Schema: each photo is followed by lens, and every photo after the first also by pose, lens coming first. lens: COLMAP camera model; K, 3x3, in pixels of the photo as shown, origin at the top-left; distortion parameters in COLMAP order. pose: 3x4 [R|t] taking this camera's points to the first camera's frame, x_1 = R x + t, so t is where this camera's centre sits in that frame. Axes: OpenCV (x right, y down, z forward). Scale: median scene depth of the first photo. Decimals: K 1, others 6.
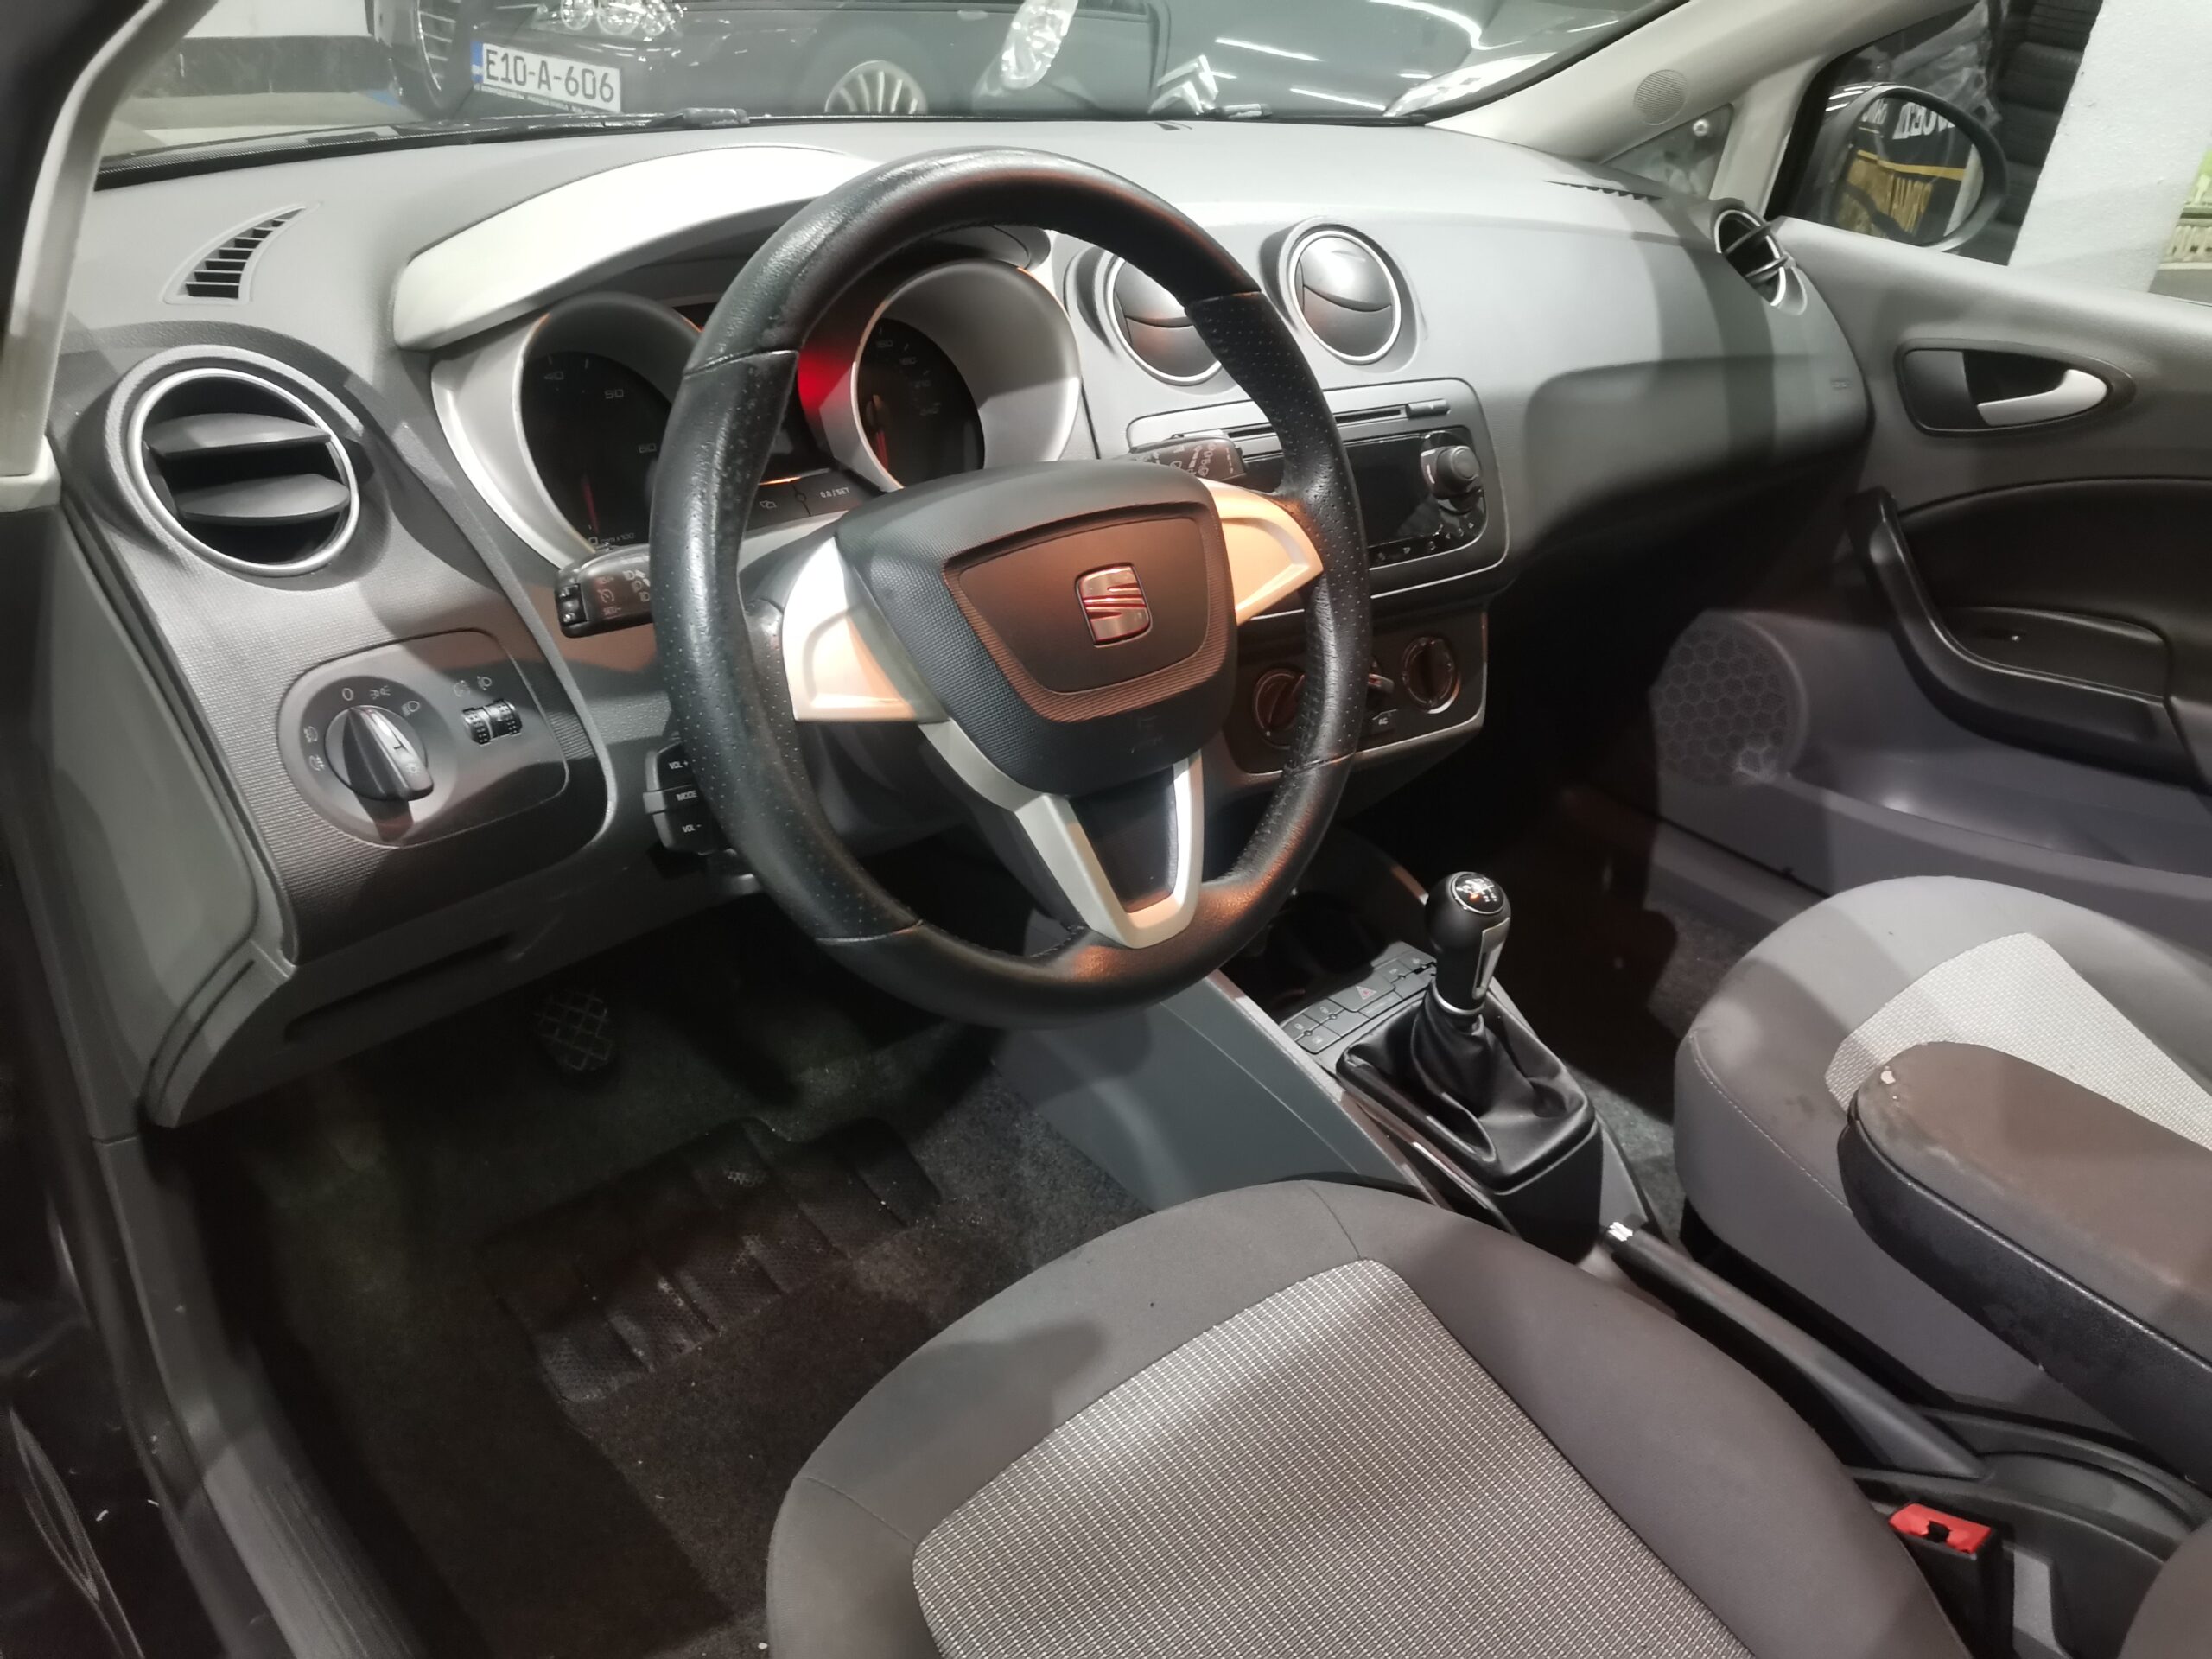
lens RADIAL K [[1688.6, 0, 1092.3], [0, 1688.6, 830.7], [0, 0, 1]] dist [0.068931, -0.076824]
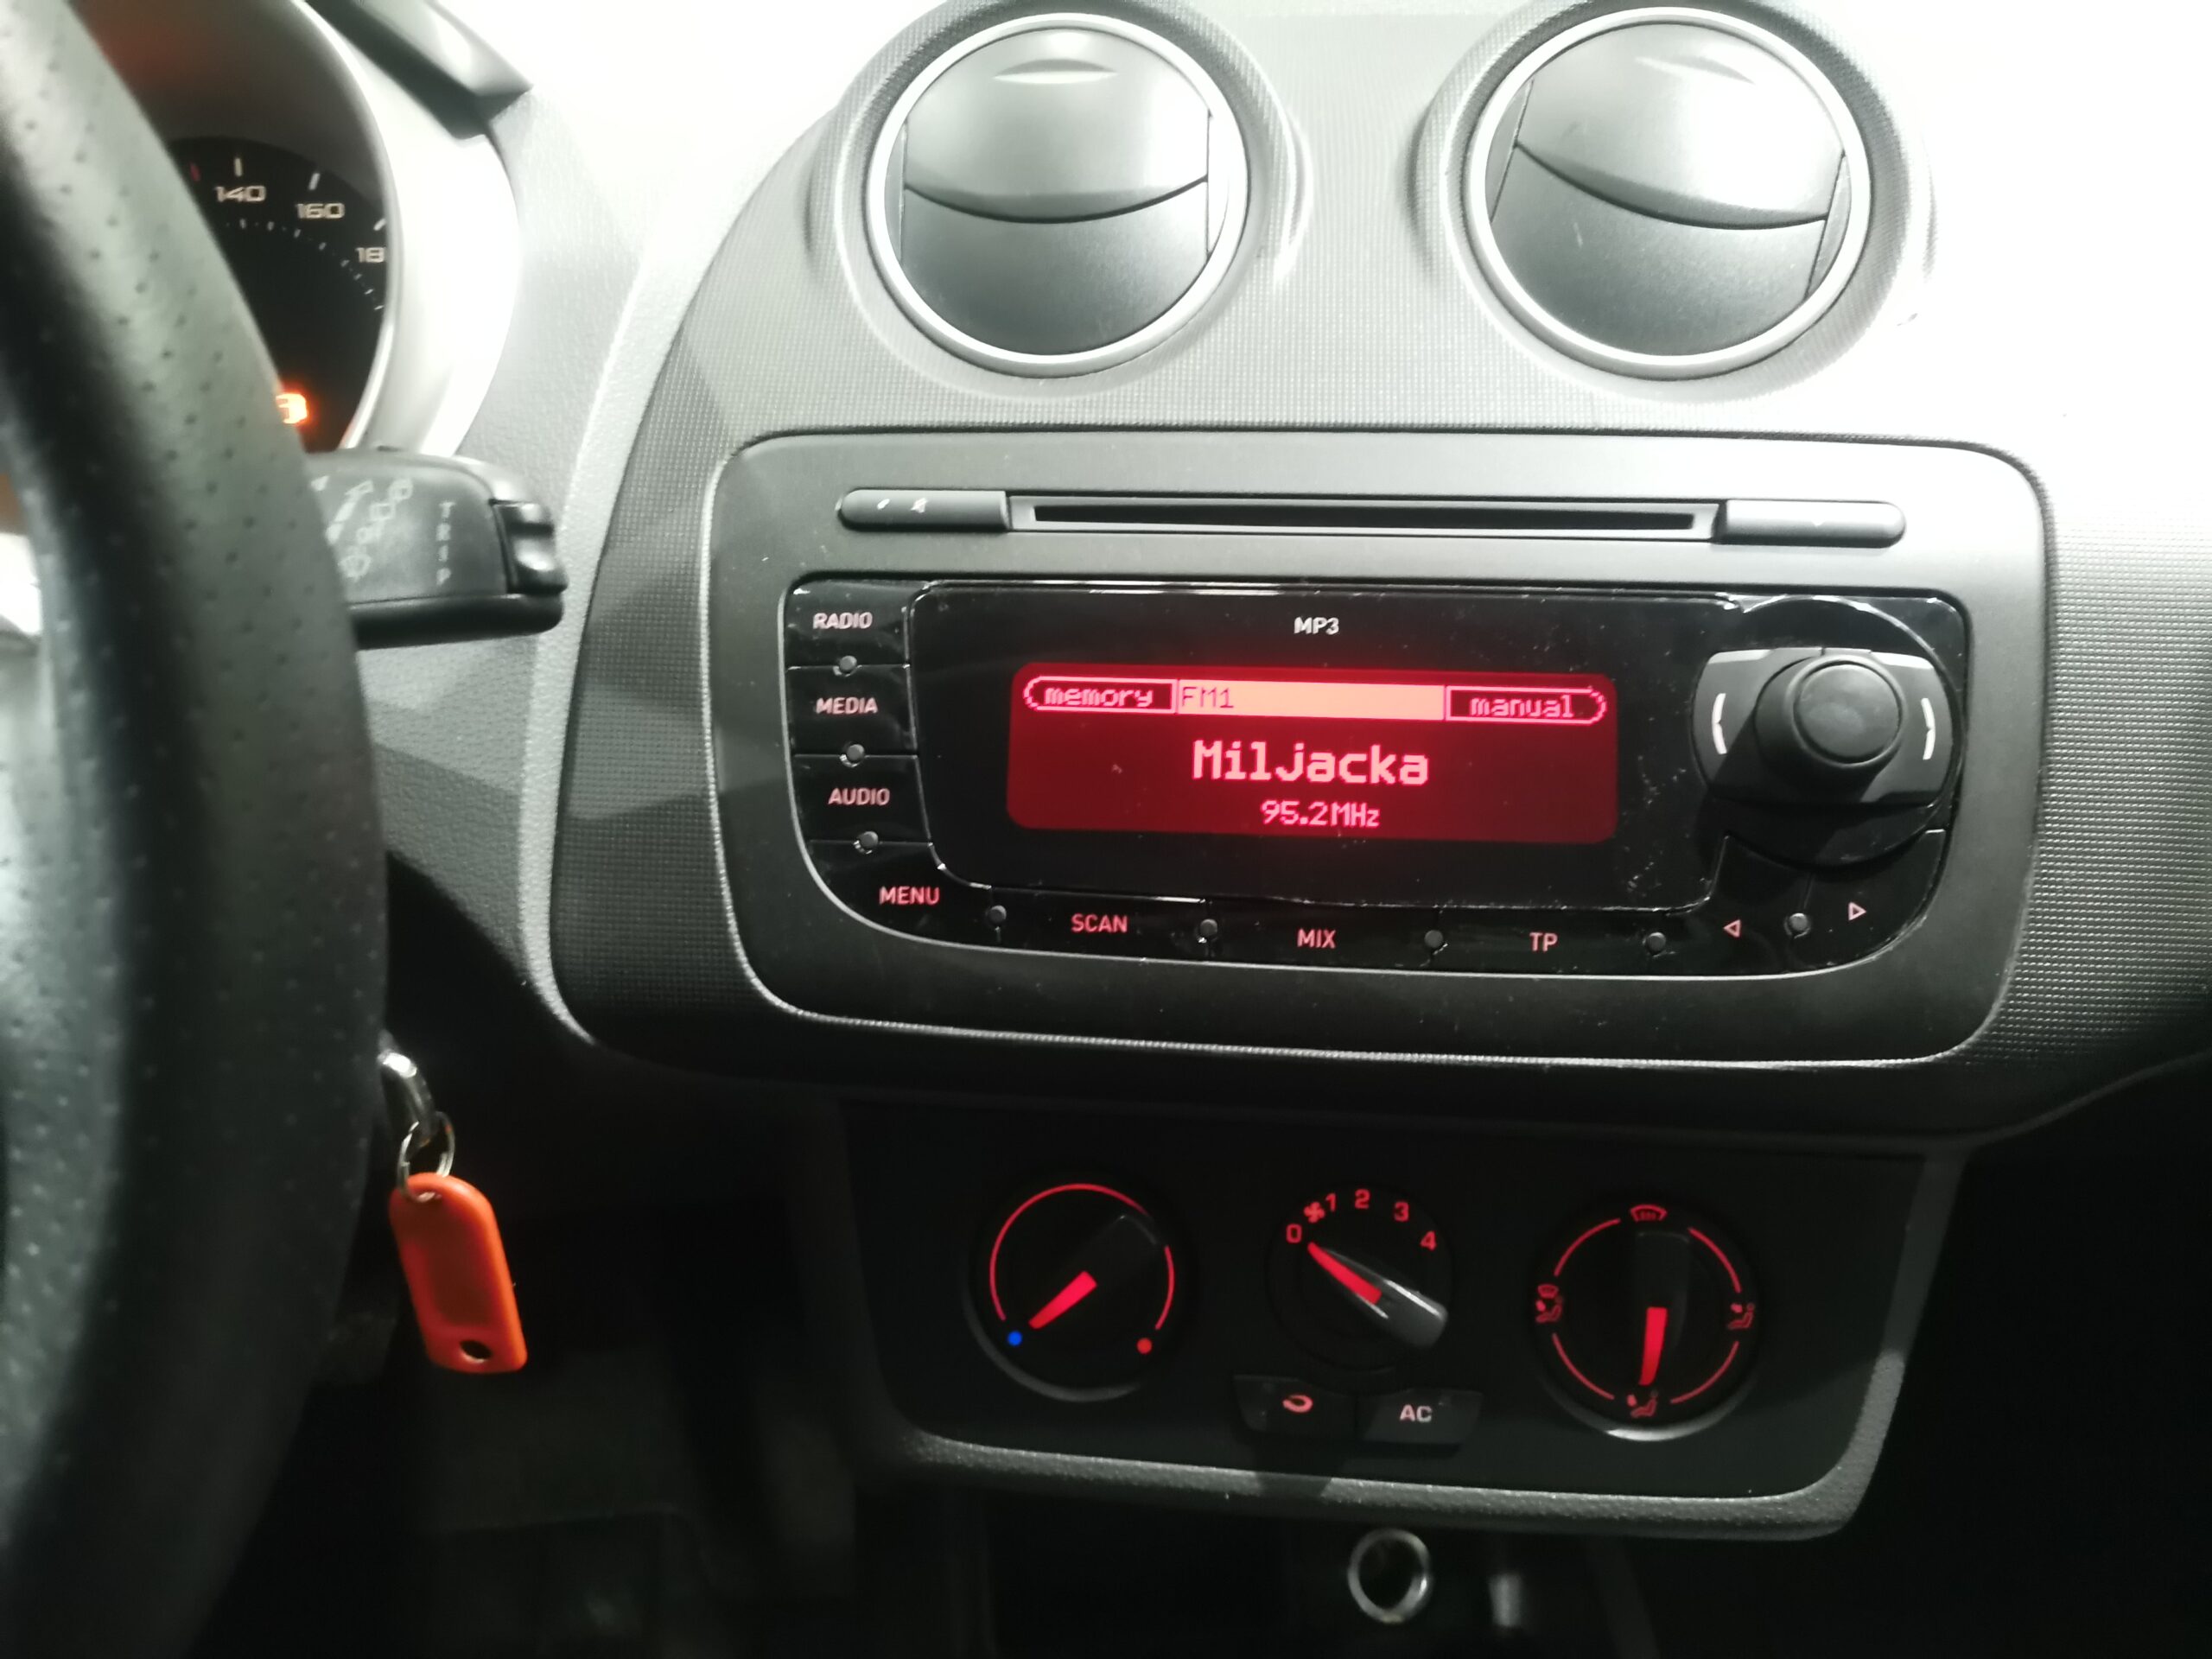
lens RADIAL K [[1688.6, 0, 1103.3], [0, 1688.6, 787.2], [0, 0, 1]] dist [0.068931, -0.076824]
pose [[0.797342, 0.219557, -0.562175, 0.251318], [-0.254087, 0.967027, 0.017296, -0.154116], [0.547436, 0.129050, 0.826837, 0.597715]]
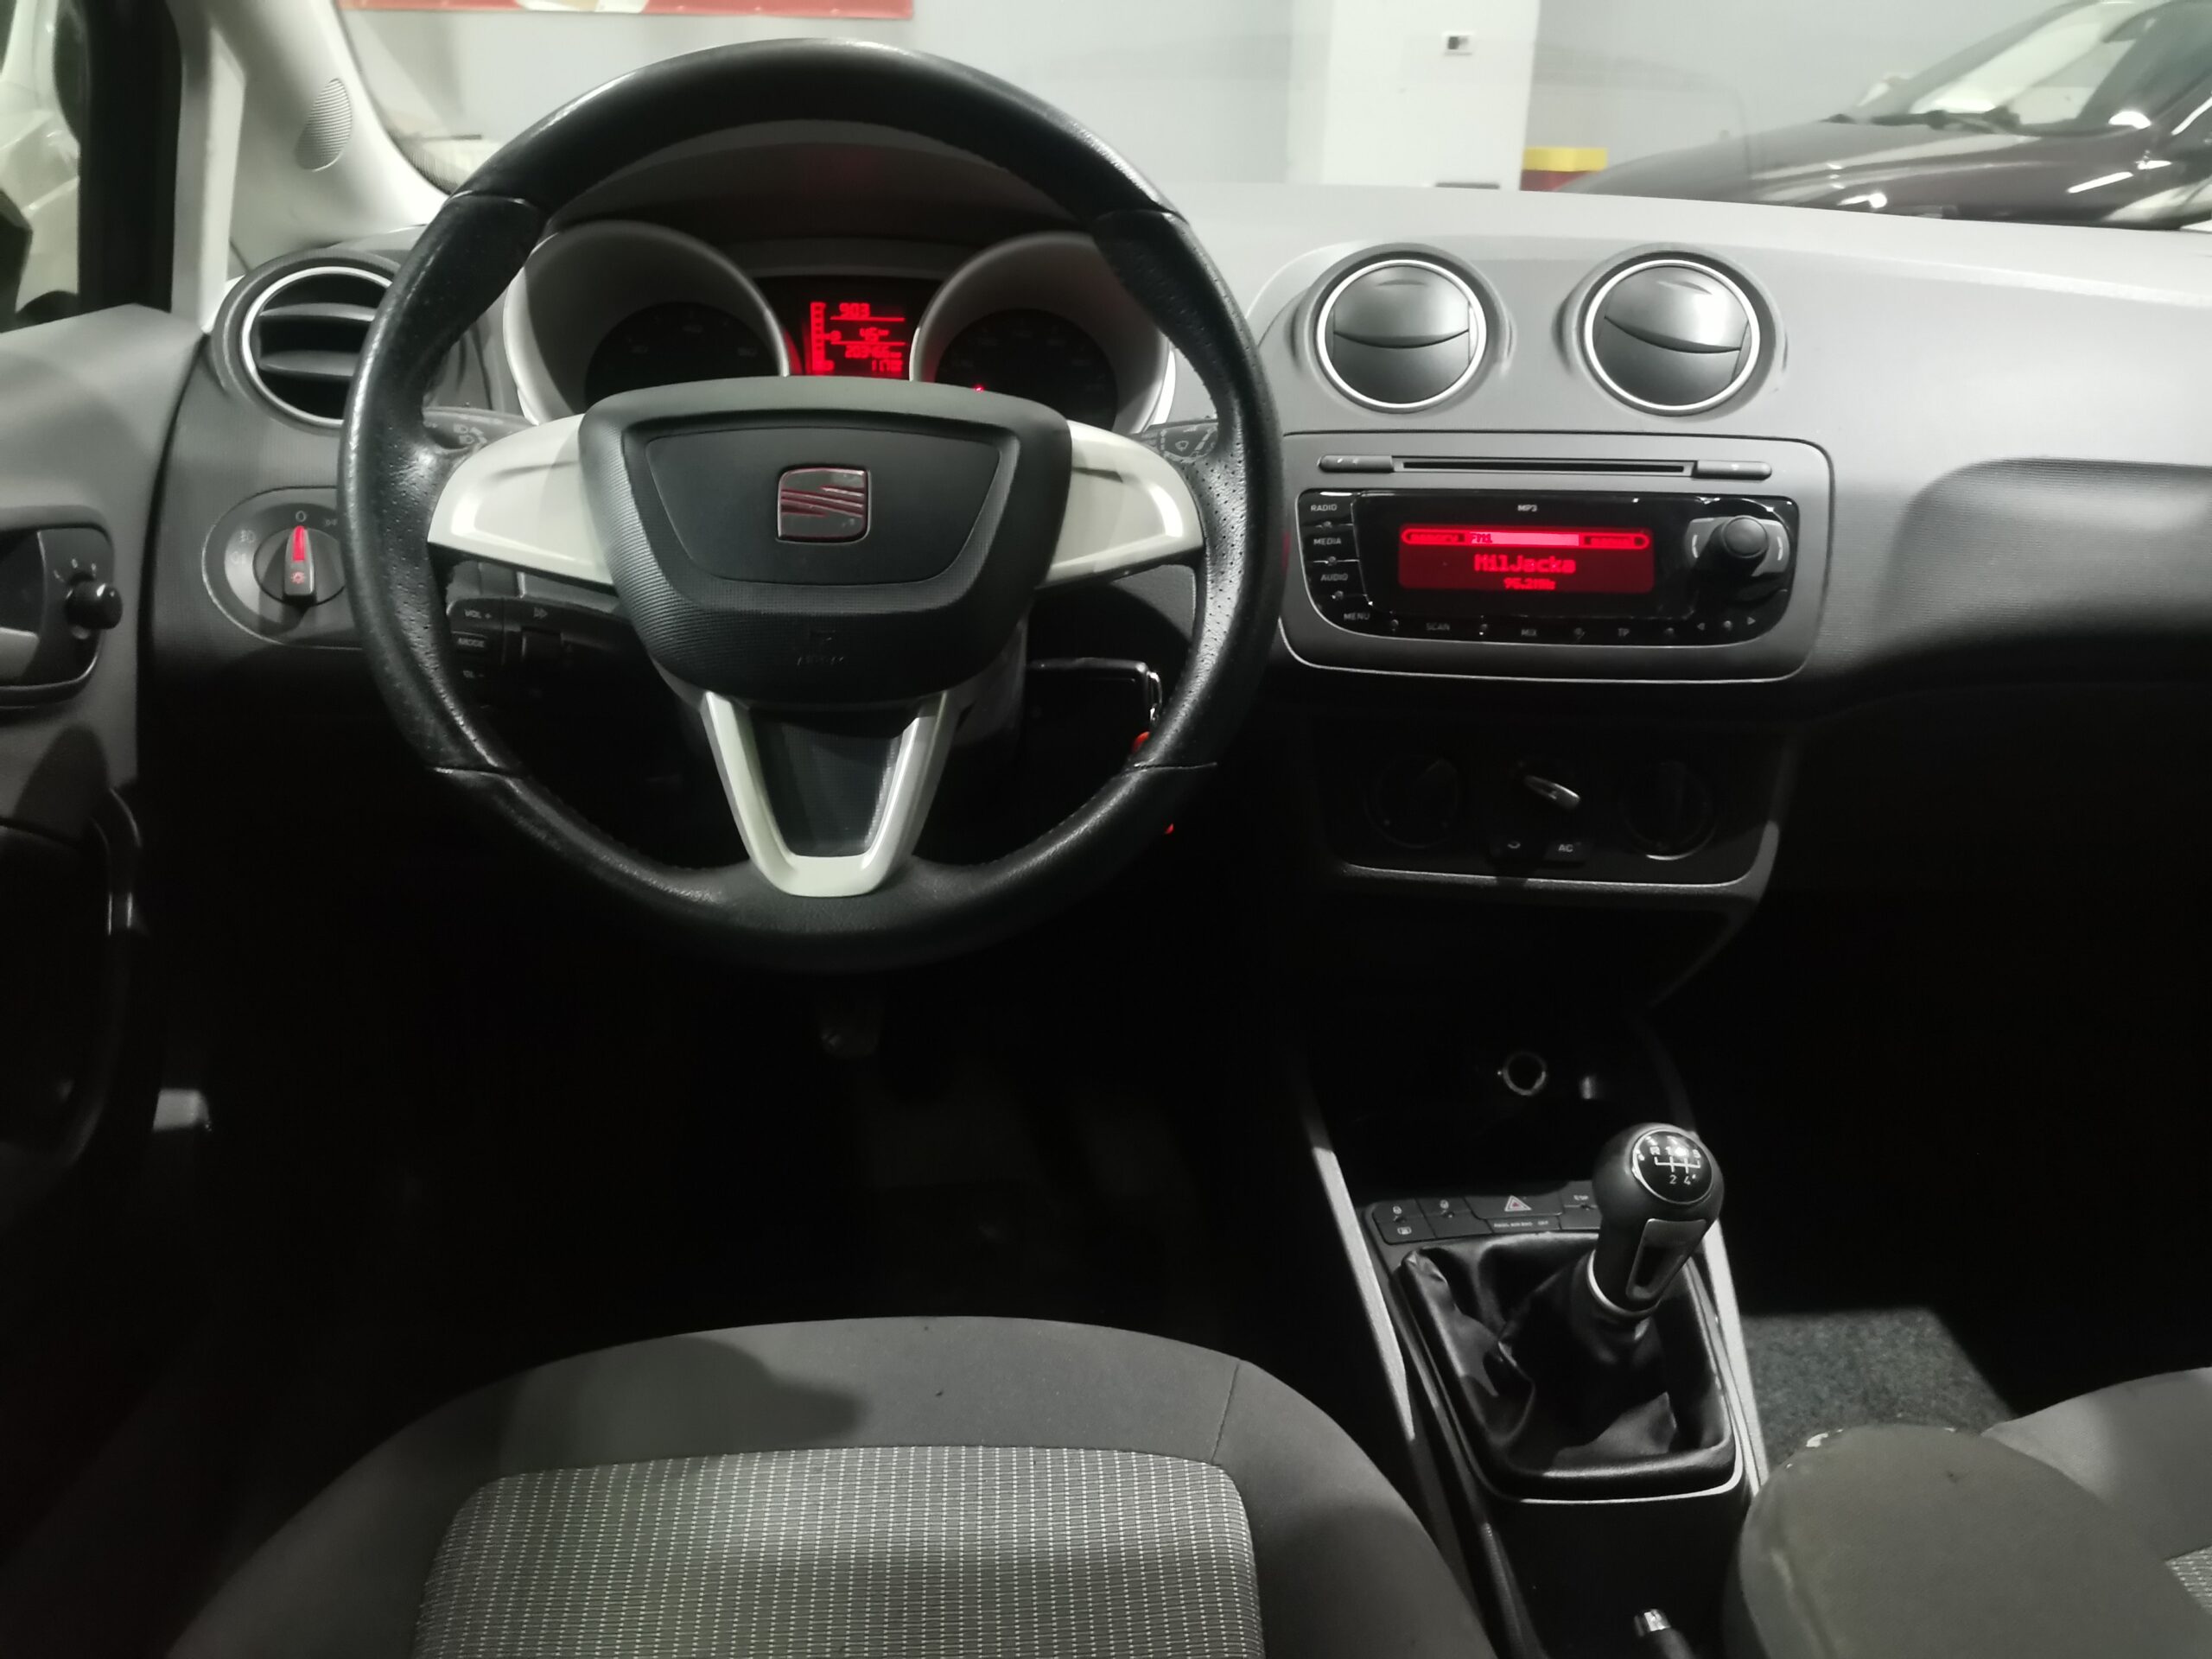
lens RADIAL K [[1688.6, 0, 1081.4], [0, 1688.6, 812.2], [0, 0, 1]] dist [0.068931, -0.076824]
pose [[0.786736, 0.184737, -0.588998, 0.398769], [-0.271365, 0.960529, -0.061201, 0.023044], [0.554443, 0.207983, 0.805814, 0.223462]]
